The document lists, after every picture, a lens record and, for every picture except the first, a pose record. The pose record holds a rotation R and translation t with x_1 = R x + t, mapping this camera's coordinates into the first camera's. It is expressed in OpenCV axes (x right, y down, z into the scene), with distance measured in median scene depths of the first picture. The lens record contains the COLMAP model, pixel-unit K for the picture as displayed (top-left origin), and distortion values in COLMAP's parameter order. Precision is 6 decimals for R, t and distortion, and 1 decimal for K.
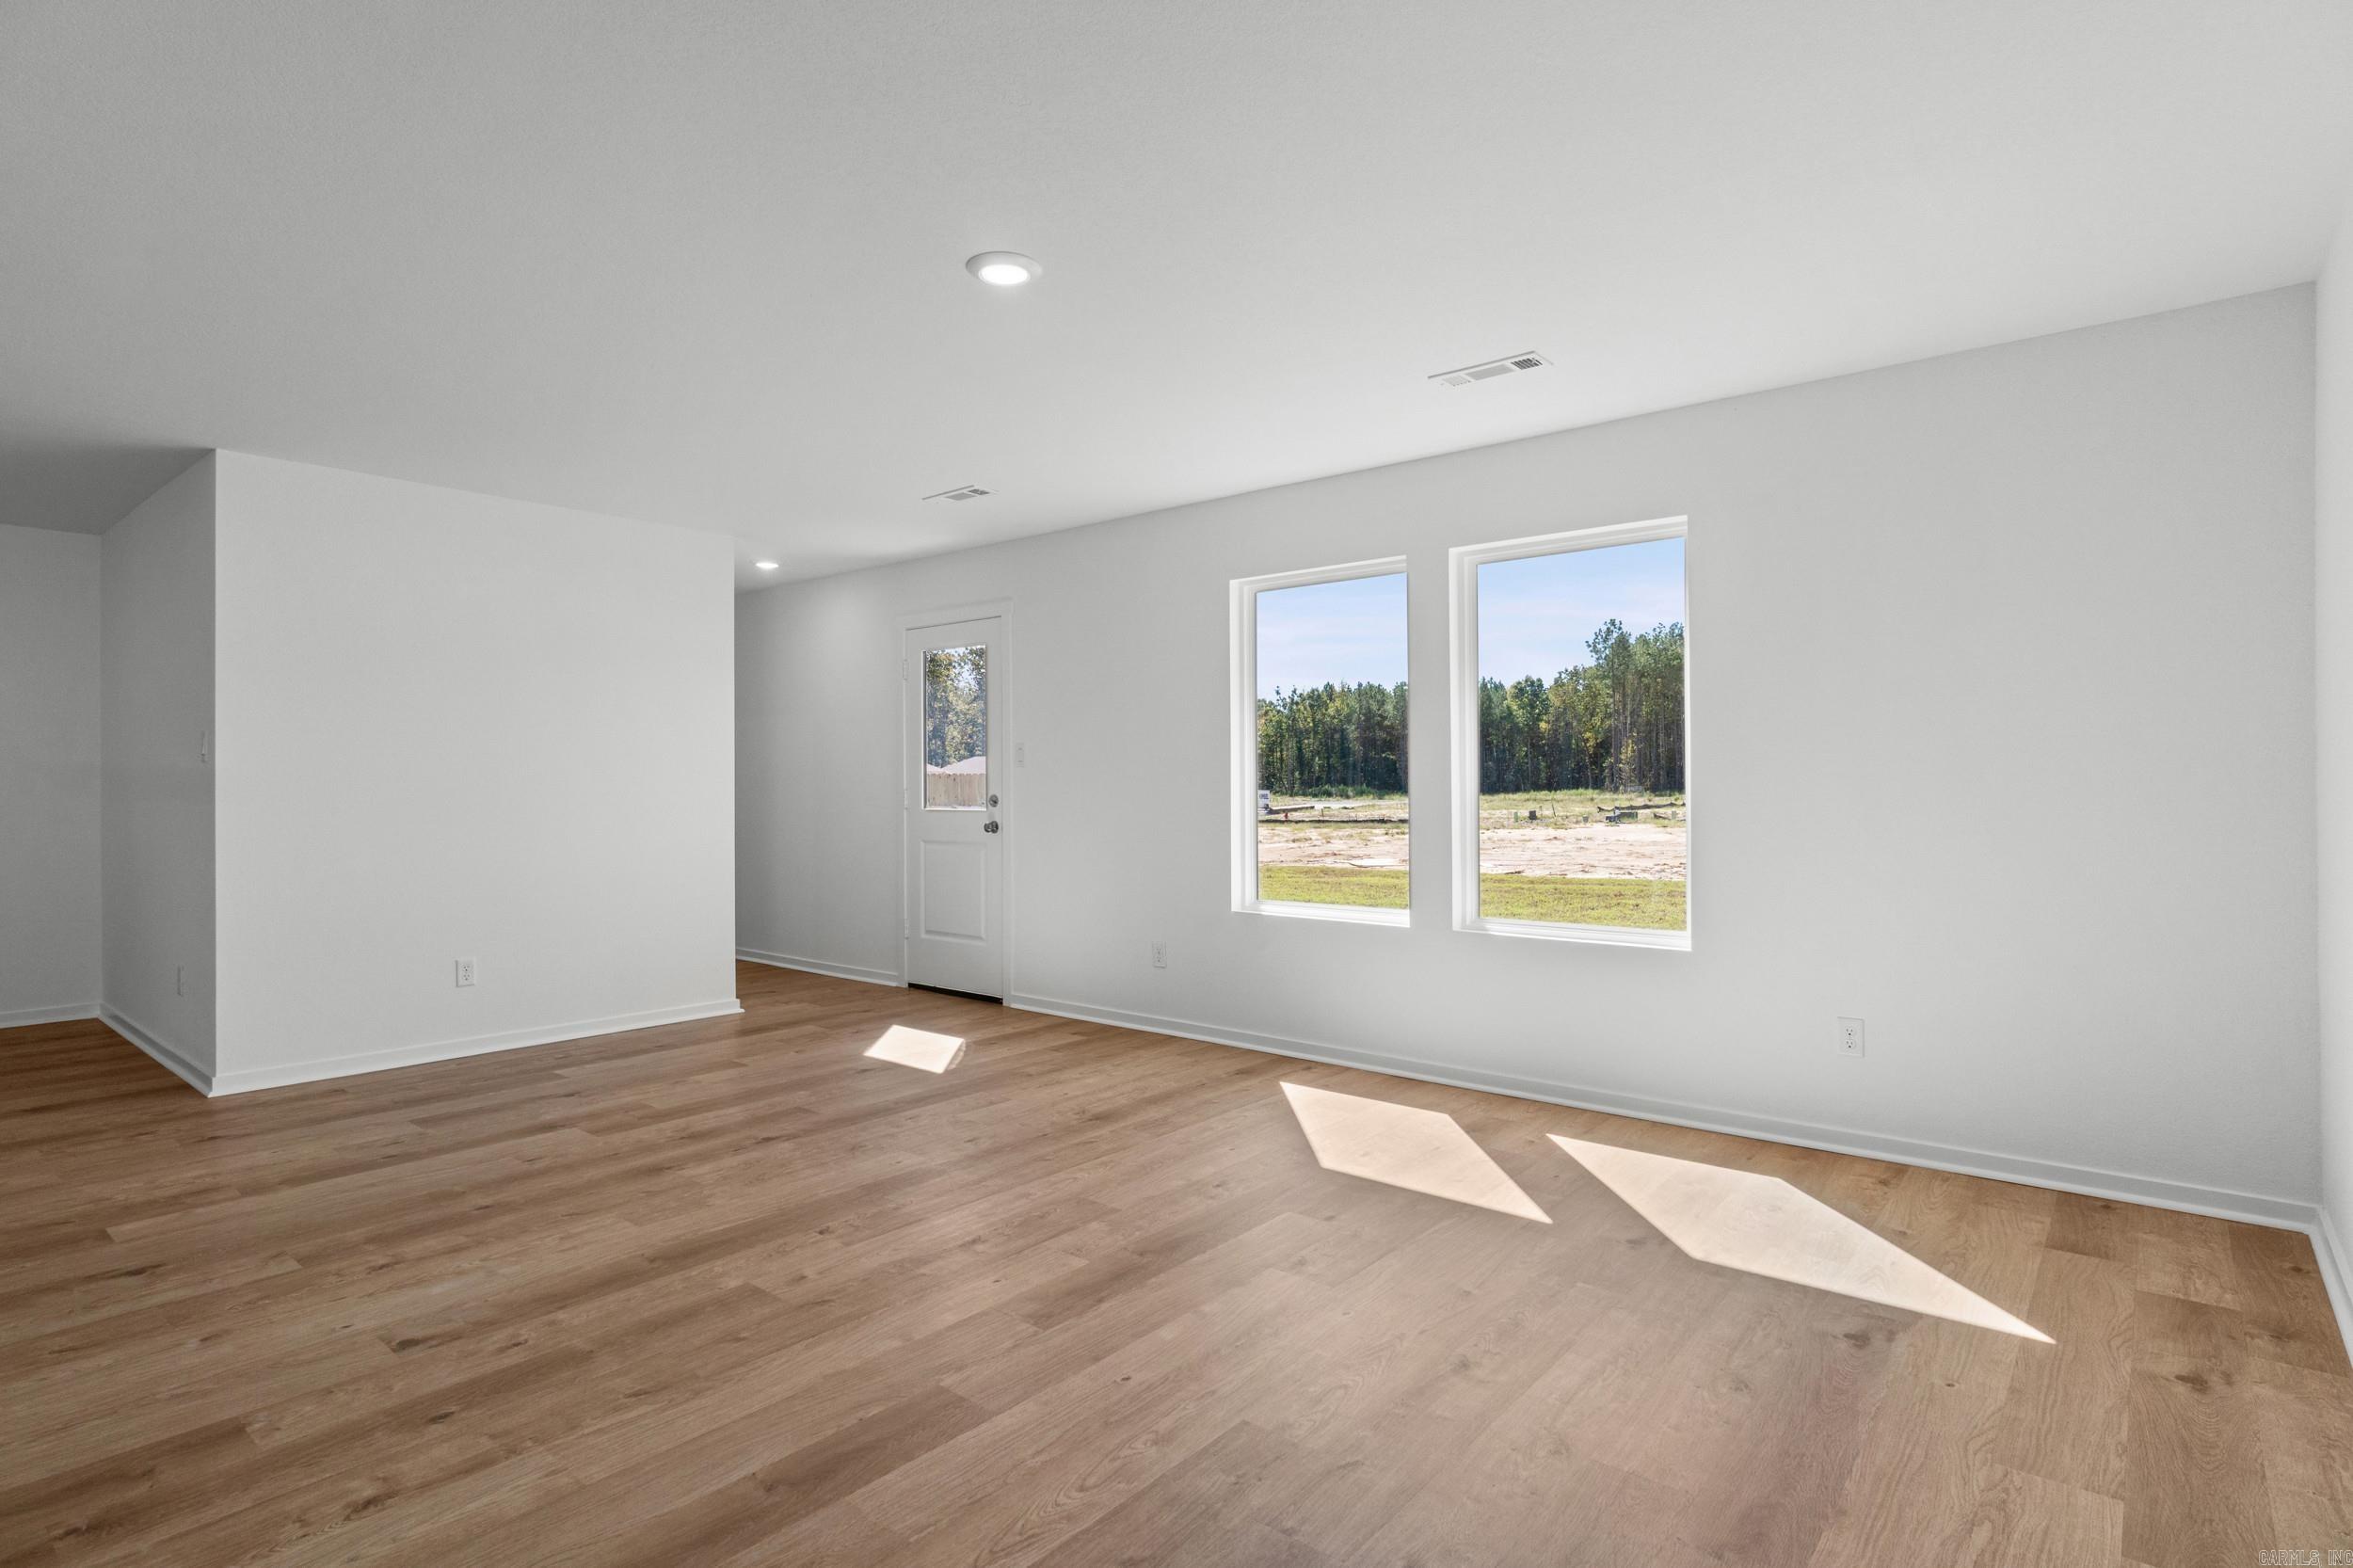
lens RADIAL K [[1193.5, 0, 1163.3], [0, 1193.5, 785.3], [0, 0, 1]] dist [0.005413, 0.000476]
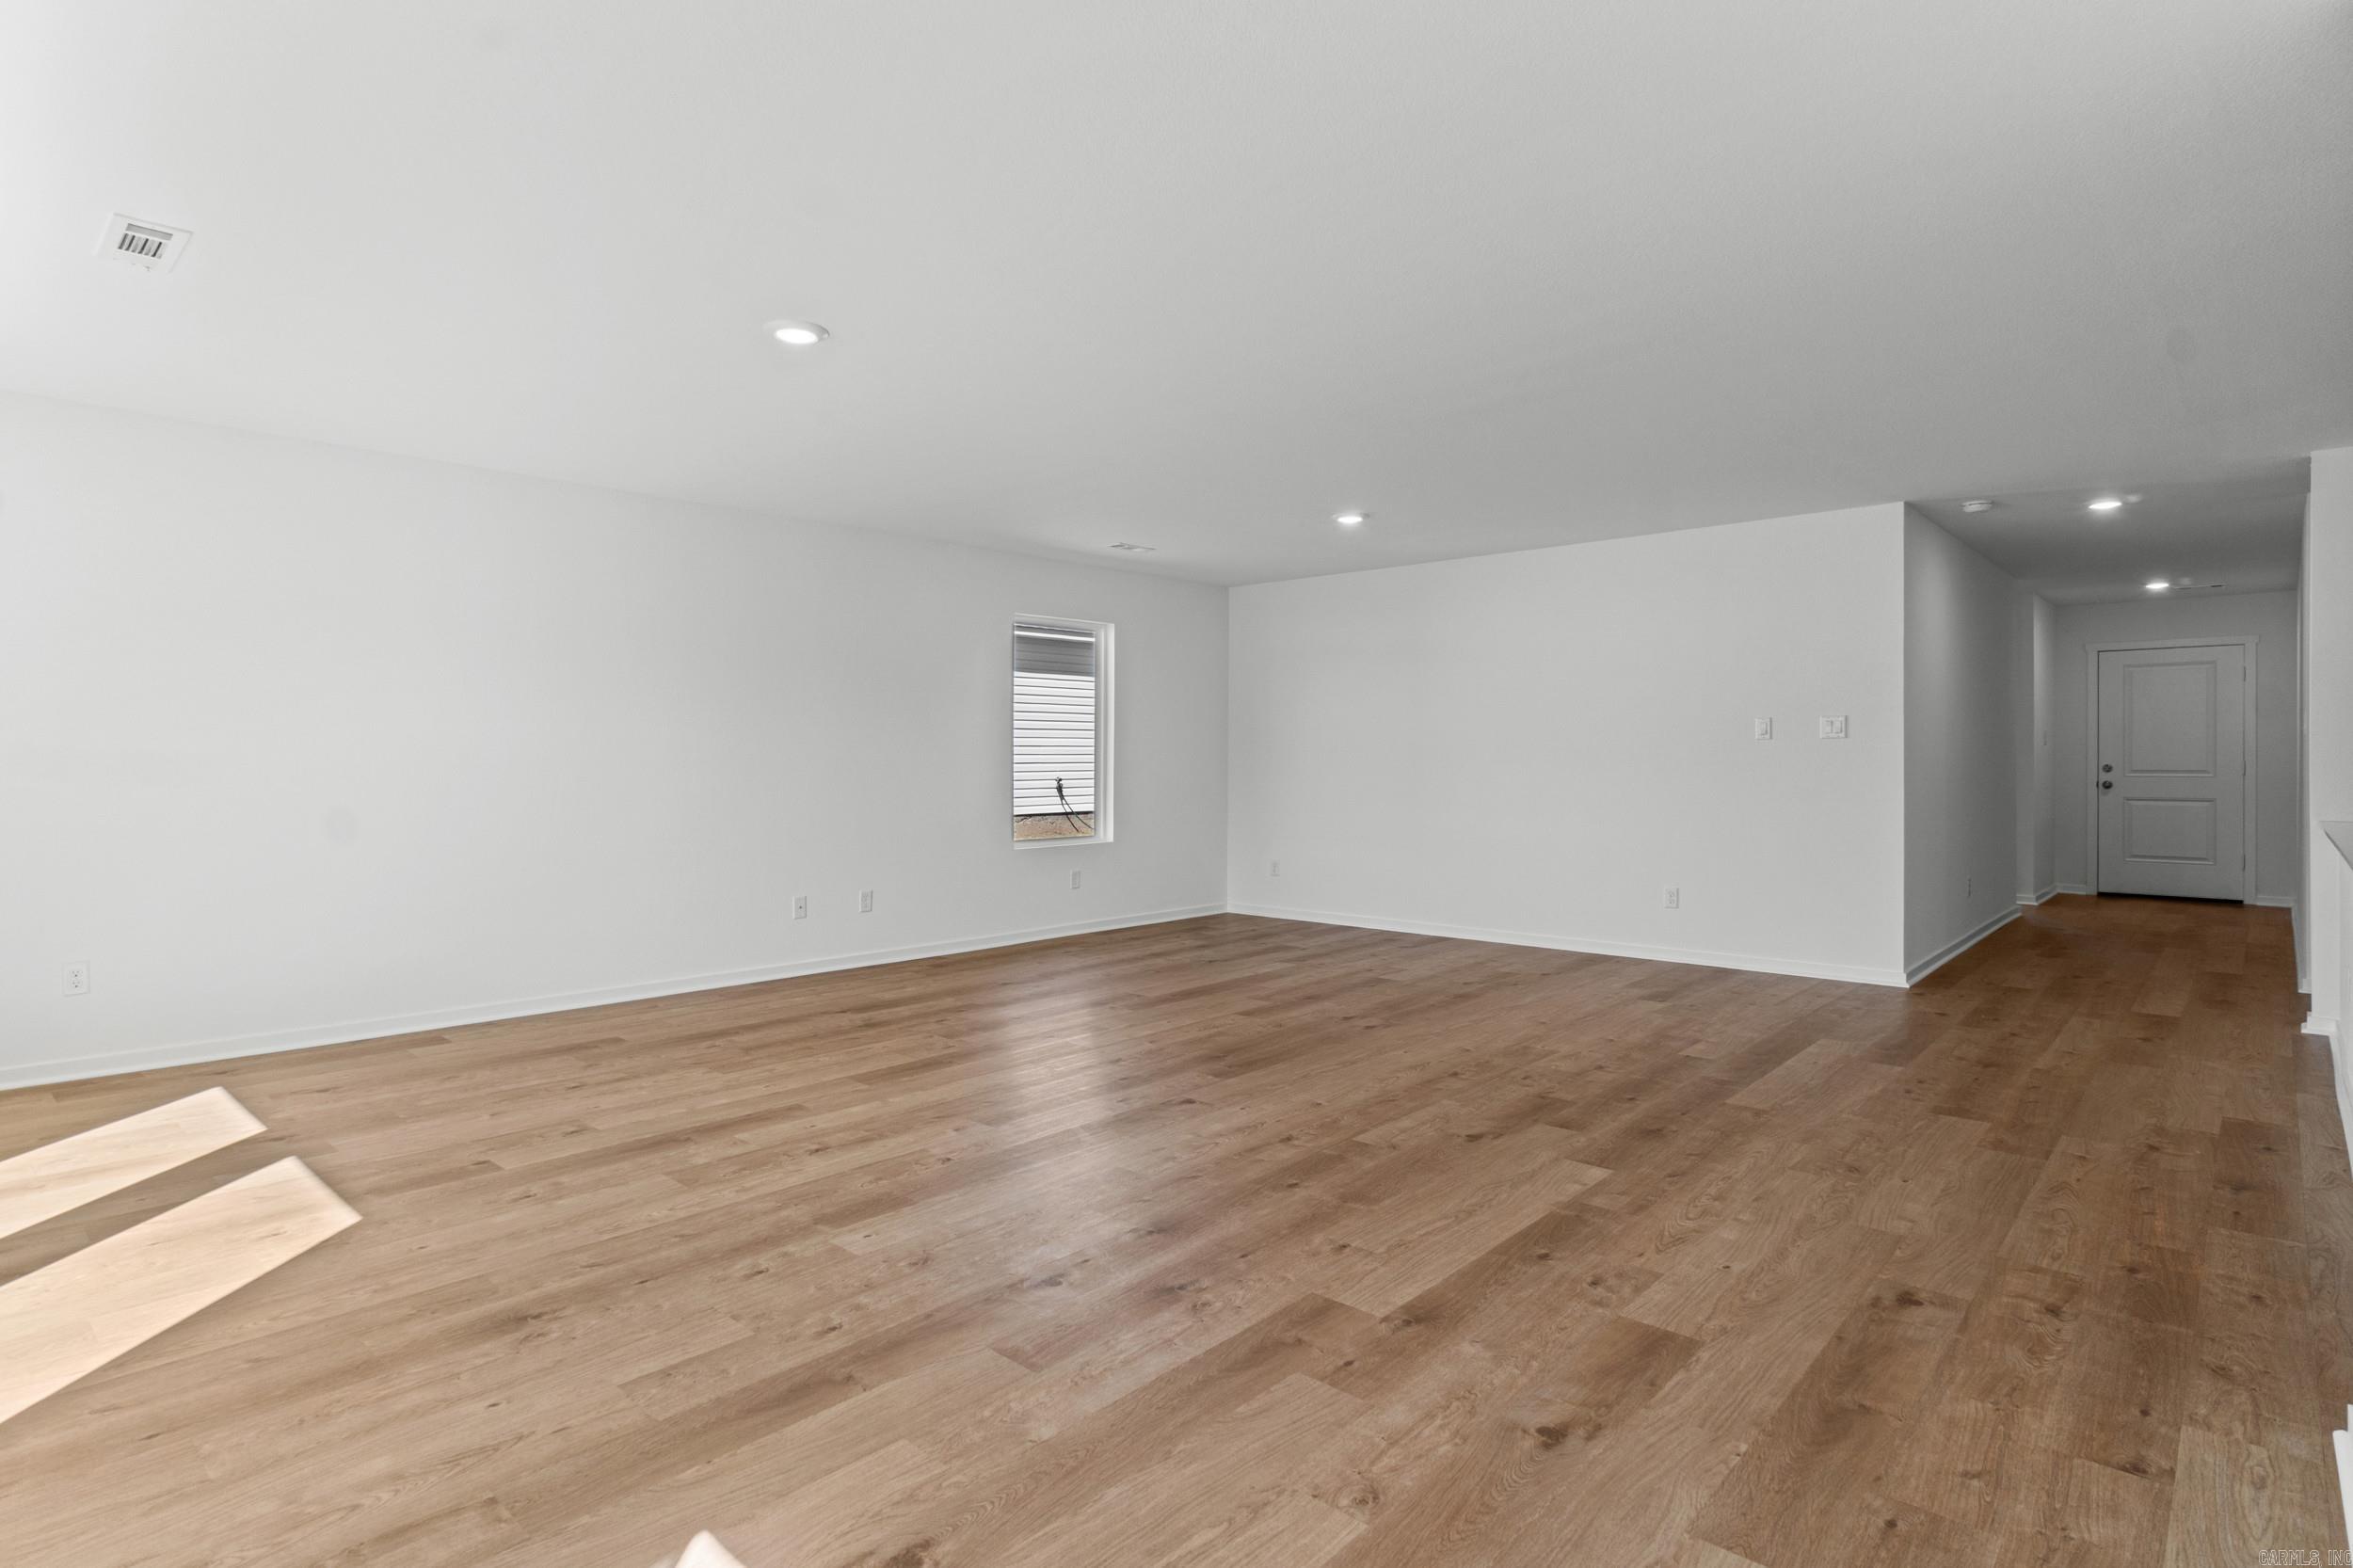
lens RADIAL K [[1193.5, 0, 1176.6], [0, 1193.5, 759.0], [0, 0, 1]] dist [0.005413, 0.000476]
pose [[-0.999662, 0.004972, 0.025501, -0.615325], [0.004974, 0.999988, 0.000010, 0.000336], [-0.025500, 0.000136, -0.999675, 2.452034]]
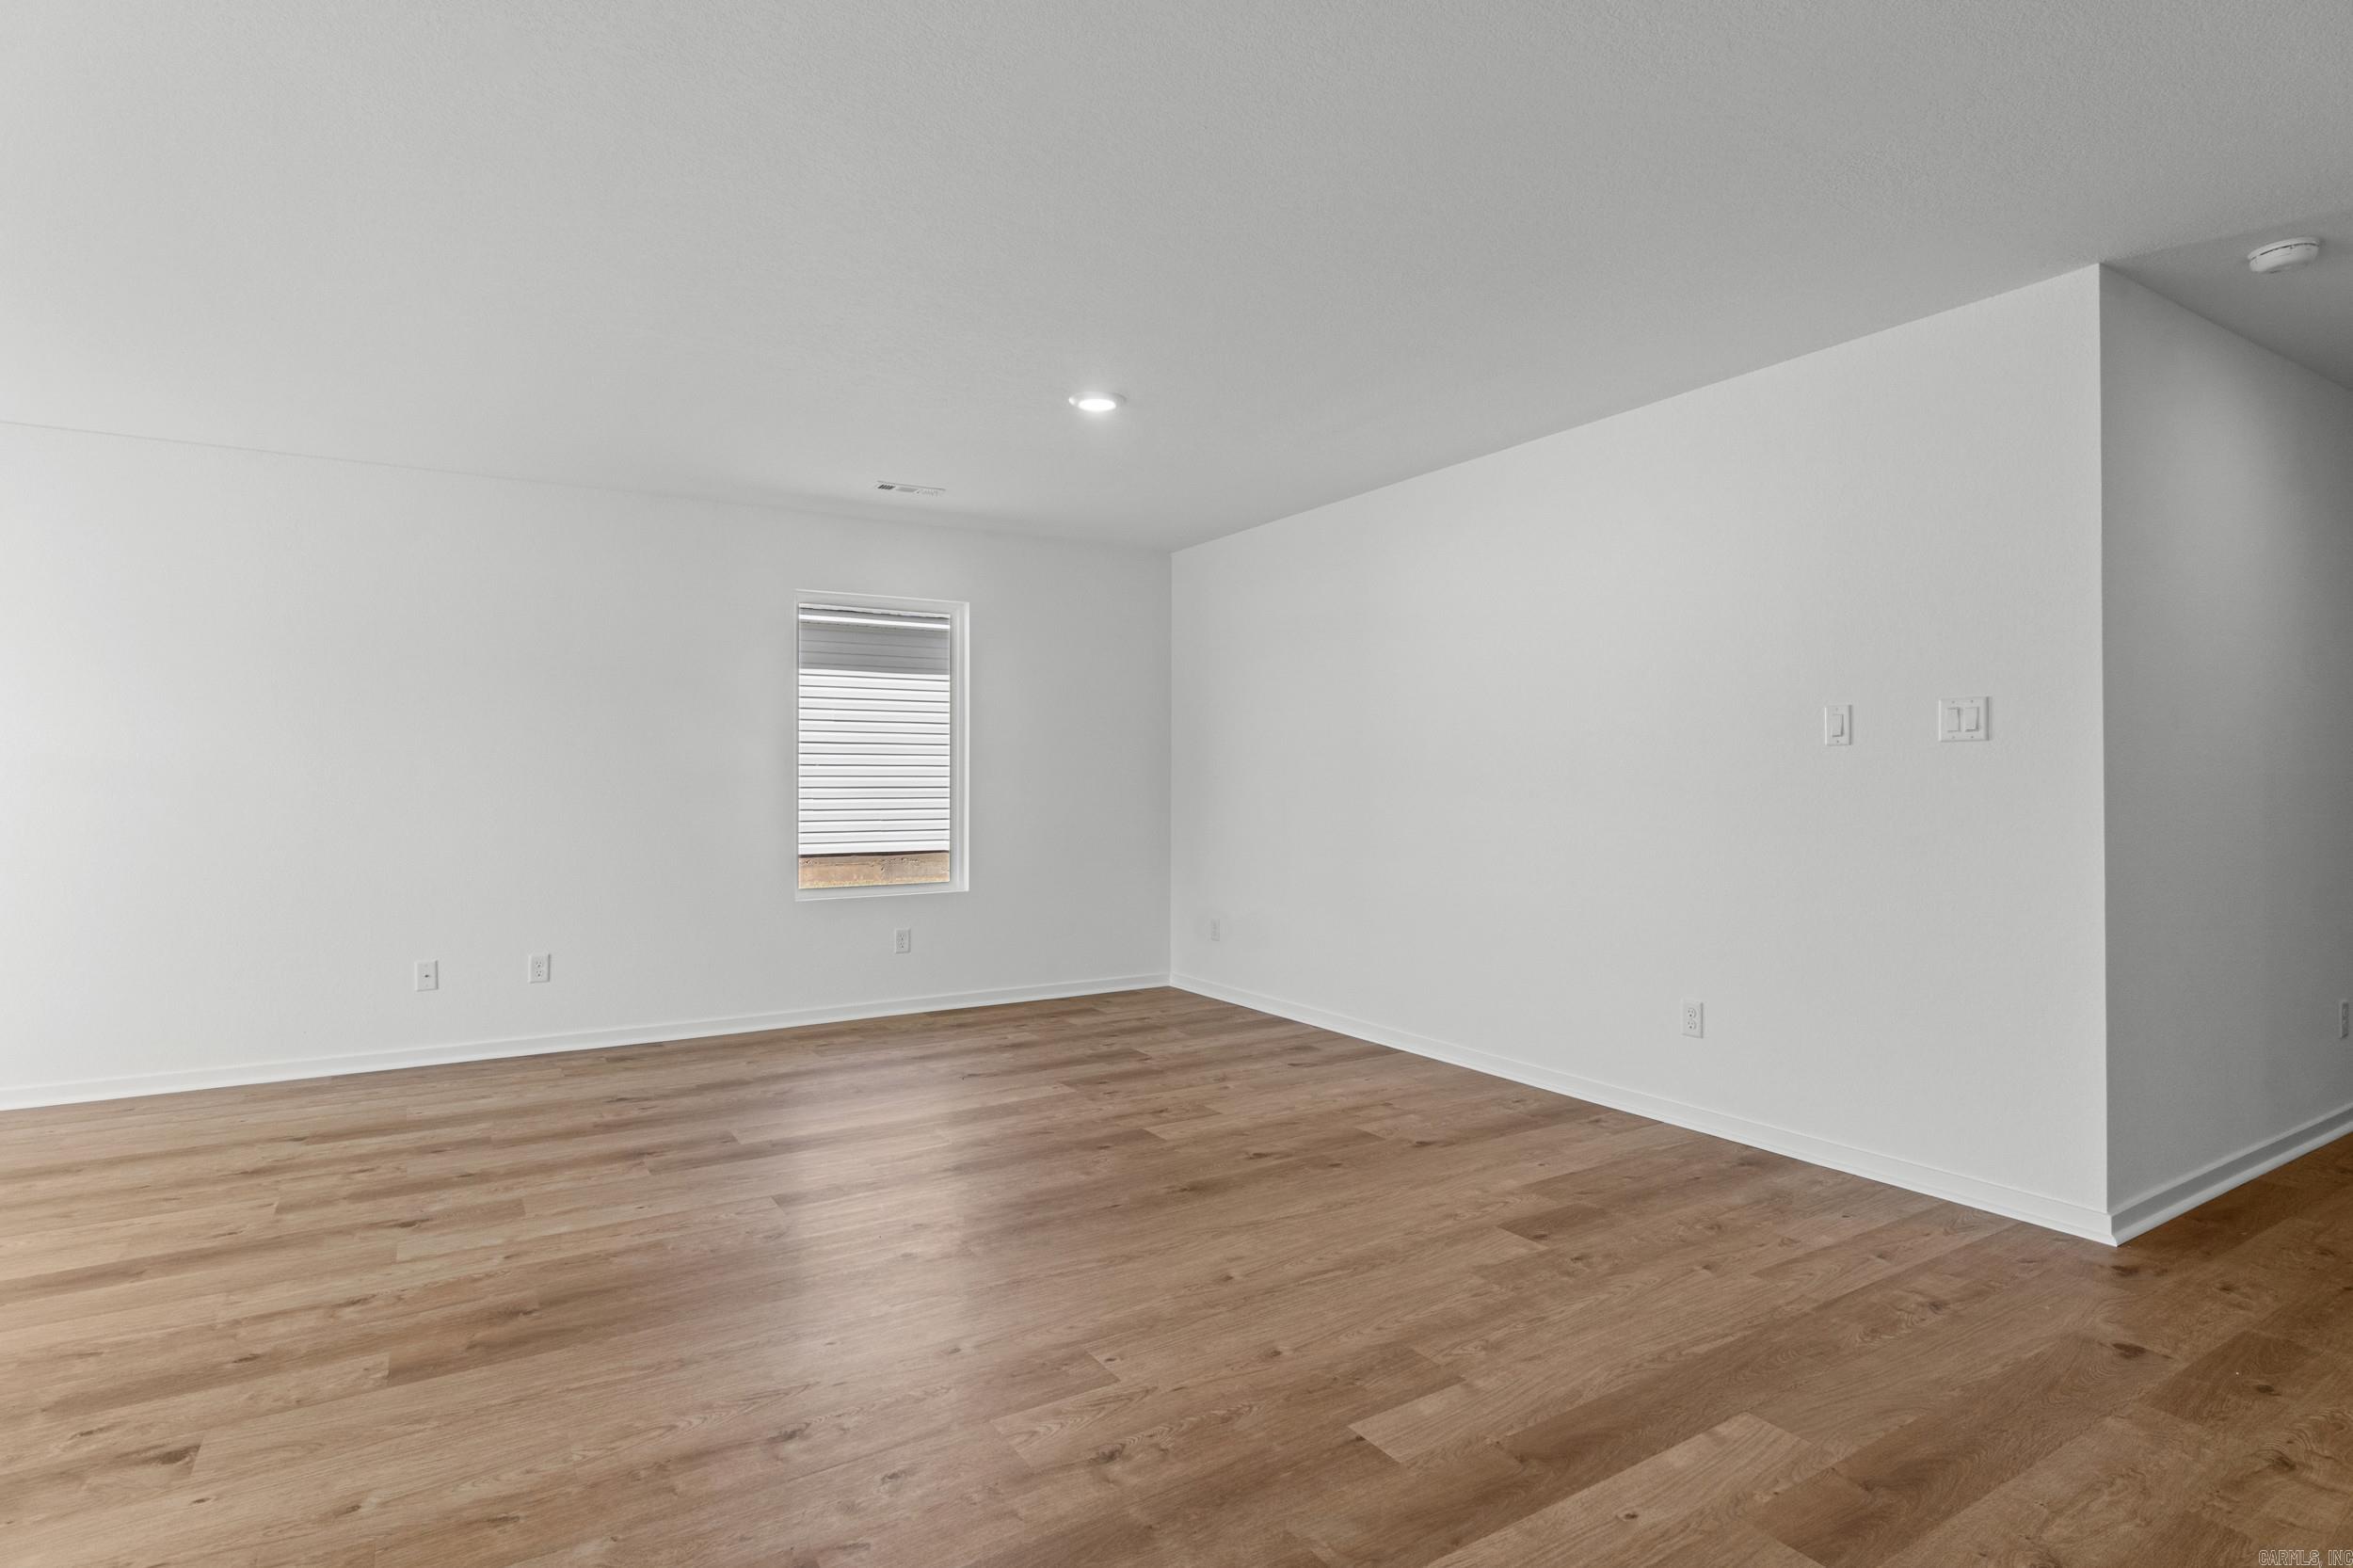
lens RADIAL K [[1193.5, 0, 1166.8], [0, 1193.5, 769.6], [0, 0, 1]] dist [0.005413, 0.000476]
pose [[-0.953777, 0.008976, 0.300381, -1.436336], [0.005312, 0.999901, -0.013014, 0.007097], [-0.300468, -0.010817, -0.953731, 1.485949]]
